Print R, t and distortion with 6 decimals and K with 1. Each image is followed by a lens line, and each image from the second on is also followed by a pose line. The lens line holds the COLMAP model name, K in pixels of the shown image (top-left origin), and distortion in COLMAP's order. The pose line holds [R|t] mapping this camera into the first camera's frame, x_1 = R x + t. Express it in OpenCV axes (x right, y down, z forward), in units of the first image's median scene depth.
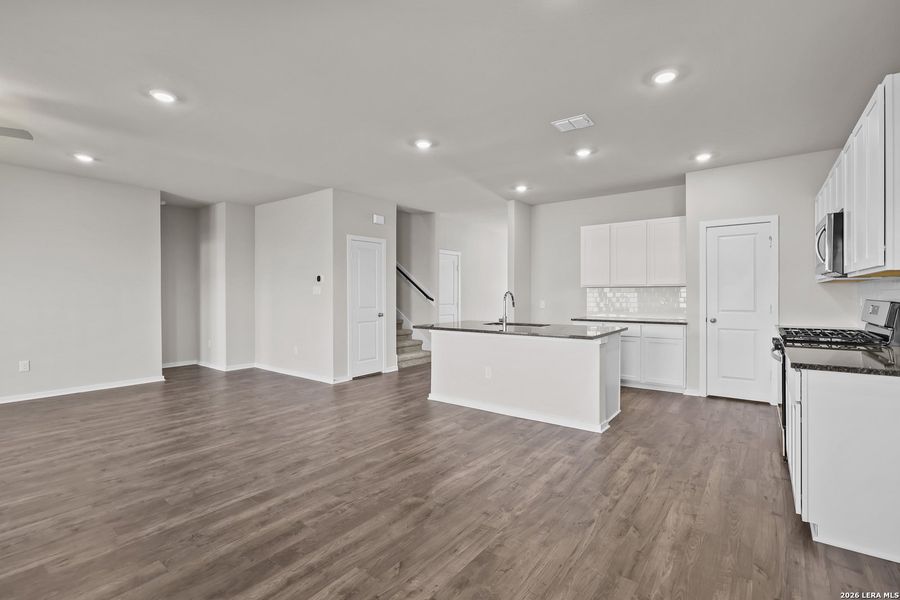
lens RADIAL K [[414.0, 0, 453.0], [0, 414.0, 295.2], [0, 0, 1]] dist [-0.003053, 0.000364]
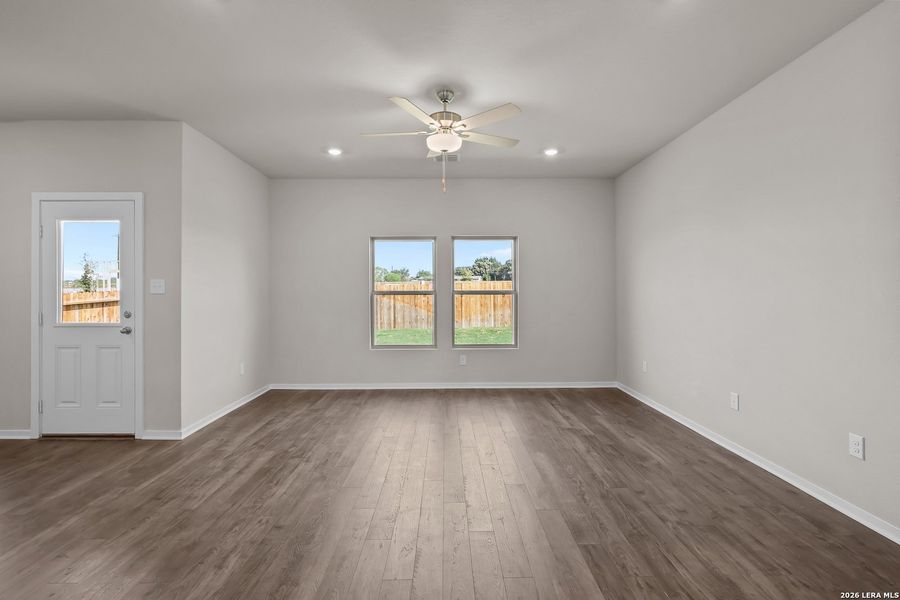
lens RADIAL K [[414.0, 0, 445.7], [0, 414.0, 292.3], [0, 0, 1]] dist [-0.003053, 0.000364]
pose [[-0.793260, 0.000076, -0.608884, -0.441495], [-0.000007, 1.000000, 0.000133, -0.001693], [0.608884, 0.000110, -0.793260, 1.245891]]
